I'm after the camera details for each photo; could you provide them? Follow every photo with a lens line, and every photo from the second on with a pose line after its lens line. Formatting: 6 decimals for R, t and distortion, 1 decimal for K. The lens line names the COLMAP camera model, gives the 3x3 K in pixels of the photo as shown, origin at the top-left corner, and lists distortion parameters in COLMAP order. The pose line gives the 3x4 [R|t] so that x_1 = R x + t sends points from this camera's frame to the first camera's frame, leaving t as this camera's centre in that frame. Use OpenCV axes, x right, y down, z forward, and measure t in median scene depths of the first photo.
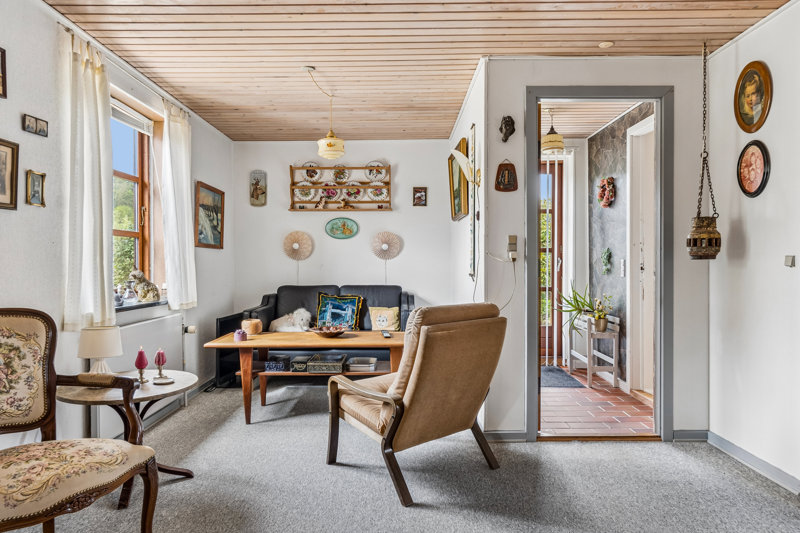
lens RADIAL K [[513.1, 0, 401.8], [0, 513.1, 269.0], [0, 0, 1]] dist [0.002600, 0.000954]
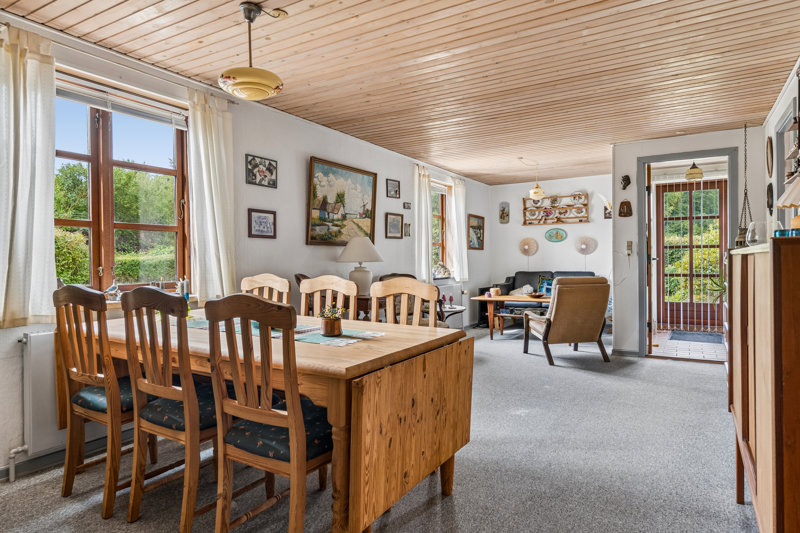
lens RADIAL K [[503.8, 0, 400.2], [0, 503.8, 266.3], [0, 0, 1]] dist [0.000586, 0.000035]
pose [[0.857354, 0.000482, -0.514727, 0.312012], [0.002198, 0.999987, 0.004597, 0.008857], [0.514723, -0.005073, 0.857342, -0.660420]]
